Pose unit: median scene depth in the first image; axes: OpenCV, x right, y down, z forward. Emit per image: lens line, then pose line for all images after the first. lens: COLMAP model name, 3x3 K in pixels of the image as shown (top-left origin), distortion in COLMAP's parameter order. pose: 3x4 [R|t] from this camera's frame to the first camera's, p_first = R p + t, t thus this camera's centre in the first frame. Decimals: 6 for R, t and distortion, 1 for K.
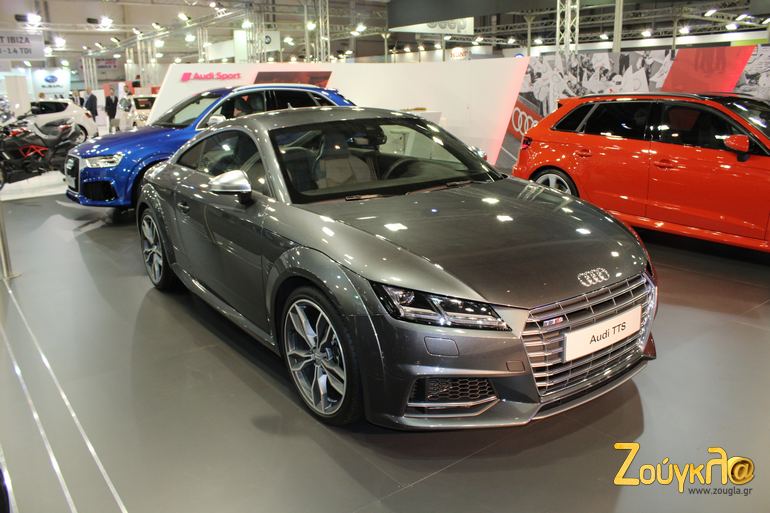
lens RADIAL K [[641.0, 0, 382.8], [0, 641.0, 255.1], [0, 0, 1]] dist [-0.108413, 0.045681]
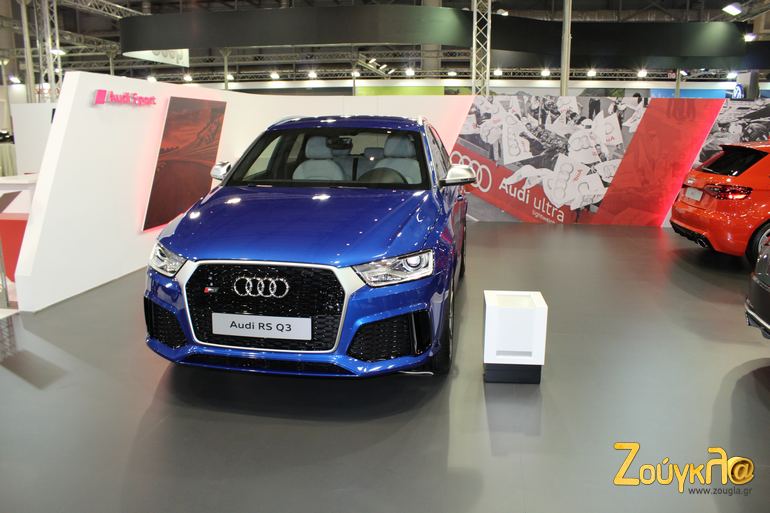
lens RADIAL K [[641.0, 0, 386.1], [0, 641.0, 261.8], [0, 0, 1]] dist [-0.108413, 0.045681]
pose [[0.725910, -0.116250, 0.677894, -0.550492], [0.152631, 0.988265, 0.006033, -0.110357], [-0.670640, 0.099089, 0.735135, 0.470644]]
